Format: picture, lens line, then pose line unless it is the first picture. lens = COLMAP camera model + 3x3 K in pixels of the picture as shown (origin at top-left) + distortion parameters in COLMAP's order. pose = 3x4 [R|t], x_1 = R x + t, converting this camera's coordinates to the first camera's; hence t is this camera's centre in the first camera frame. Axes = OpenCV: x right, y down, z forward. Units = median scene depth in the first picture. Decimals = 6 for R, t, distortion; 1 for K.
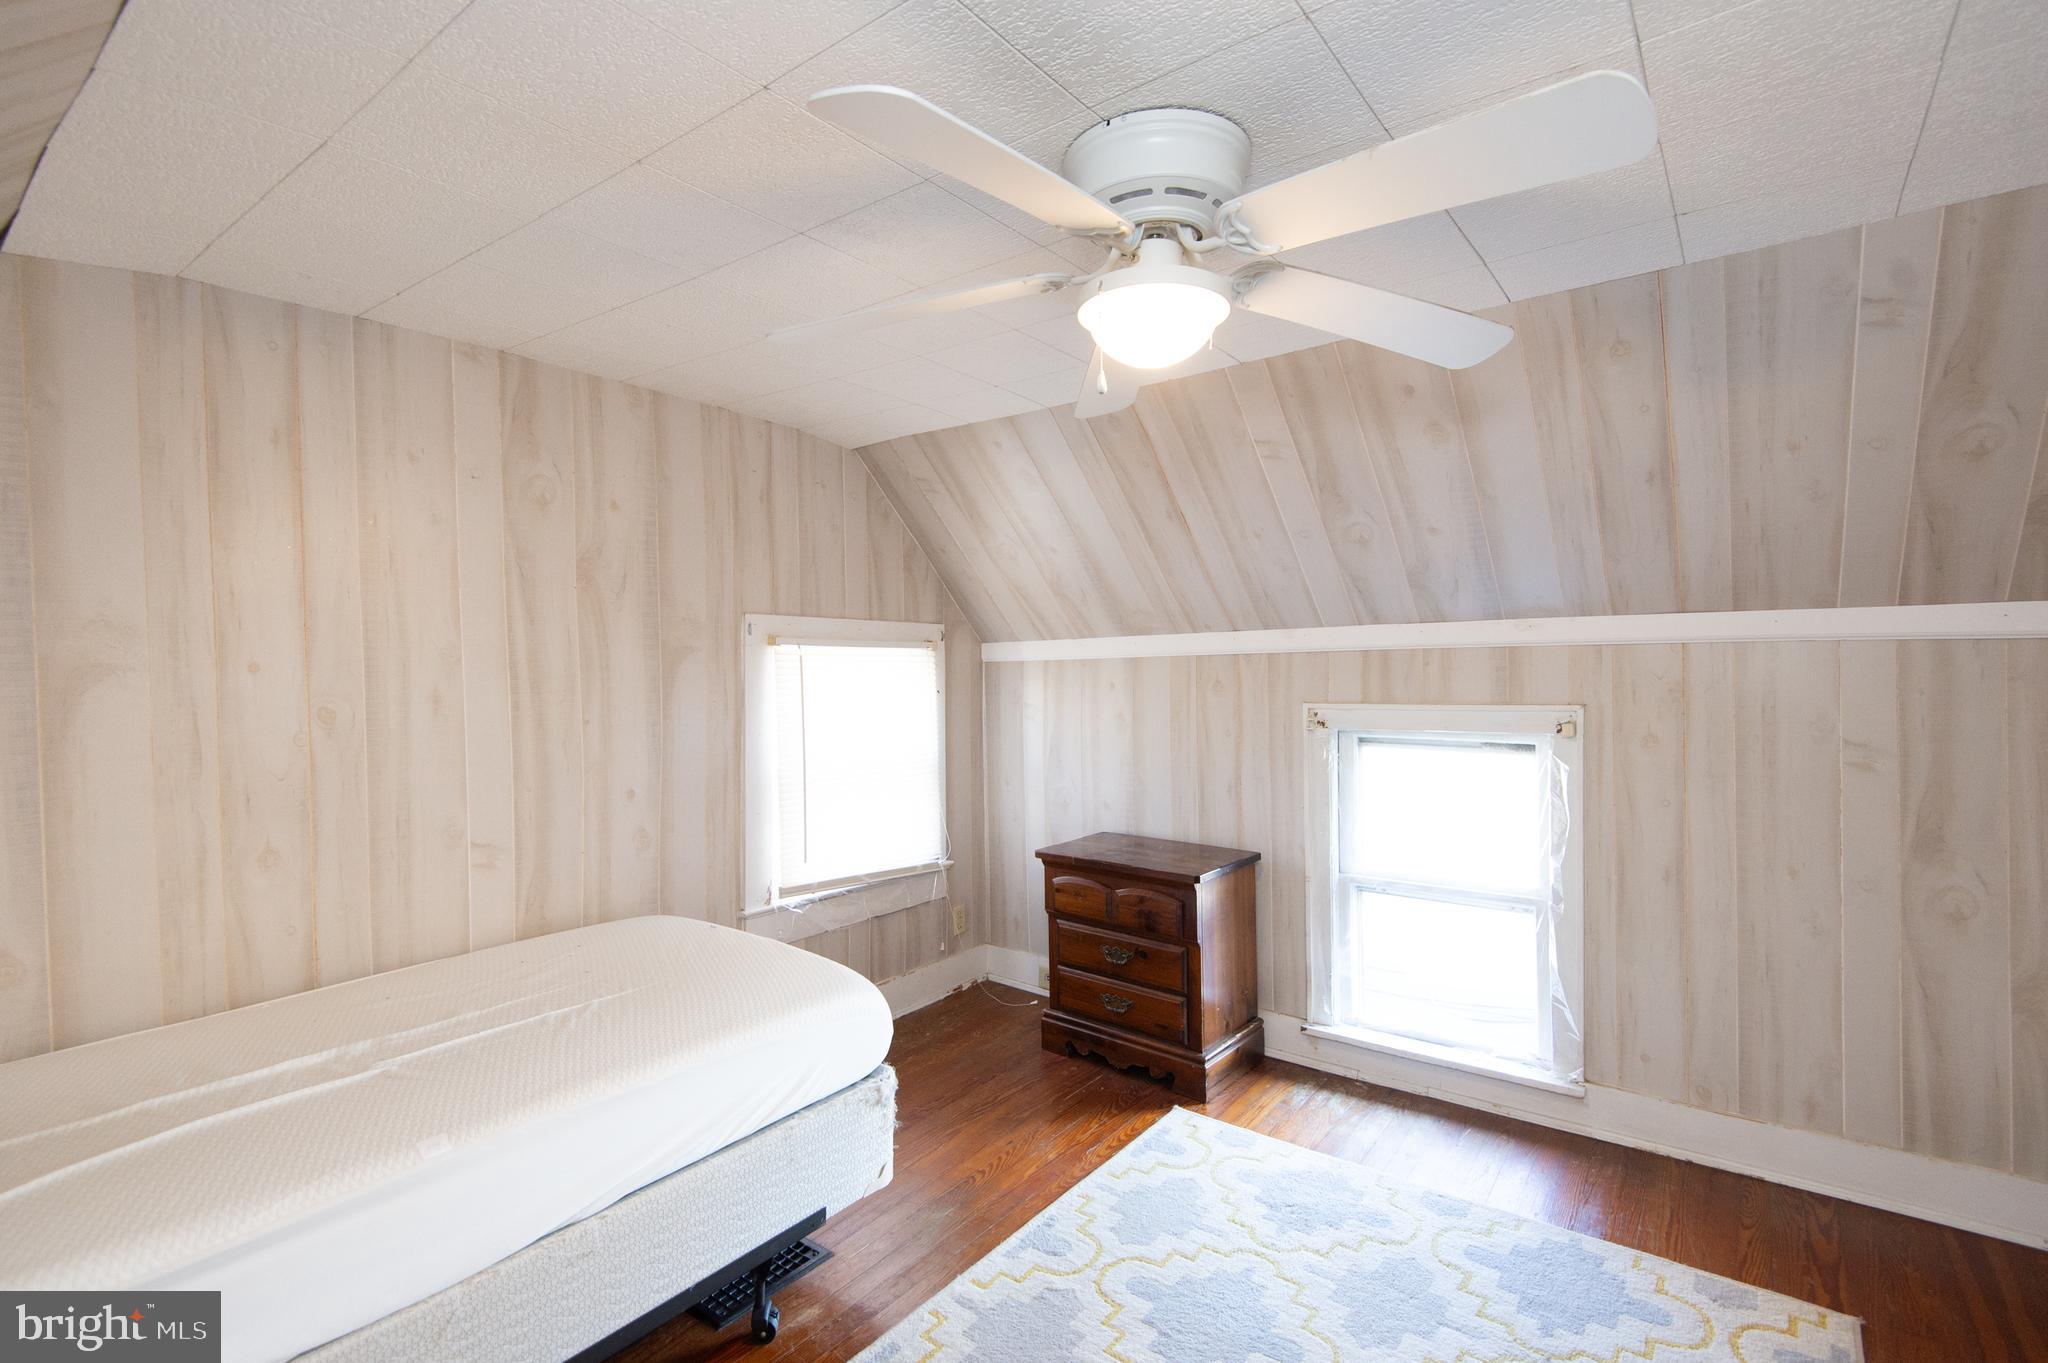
lens RADIAL K [[933.1, 0, 1025.7], [0, 933.1, 678.0], [0, 0, 1]] dist [0.047077, -0.028713]
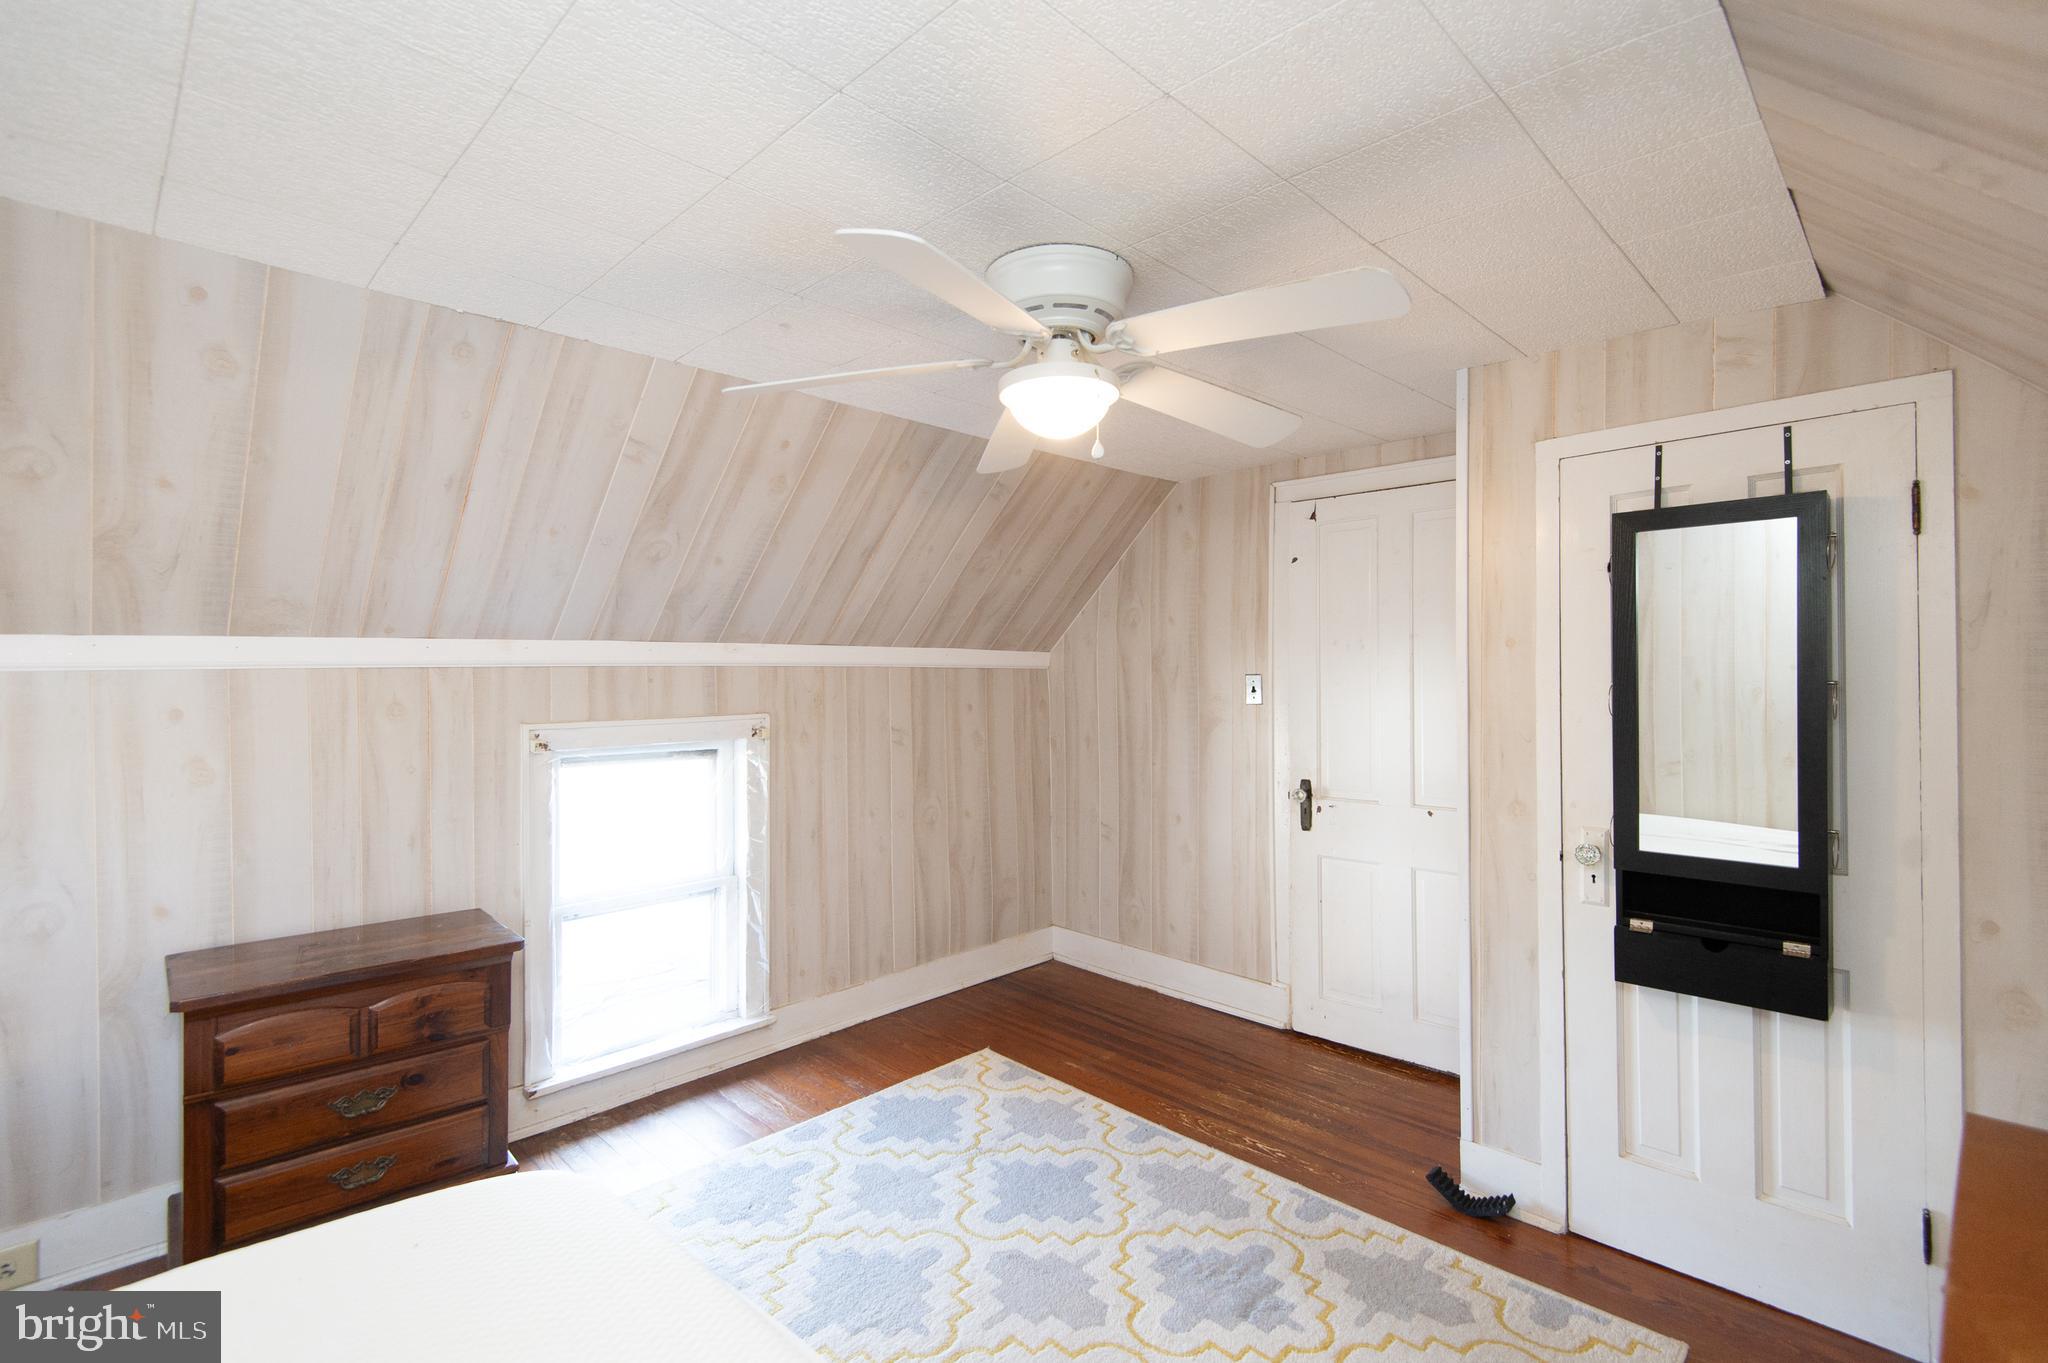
lens RADIAL K [[933.1, 0, 1025.7], [0, 933.1, 678.0], [0, 0, 1]] dist [0.047077, -0.028713]
pose [[0.132102, 0.009930, 0.991186, -0.492988], [0.019381, 0.999733, -0.012599, 0.003281], [-0.991047, 0.020874, 0.131874, 0.390683]]
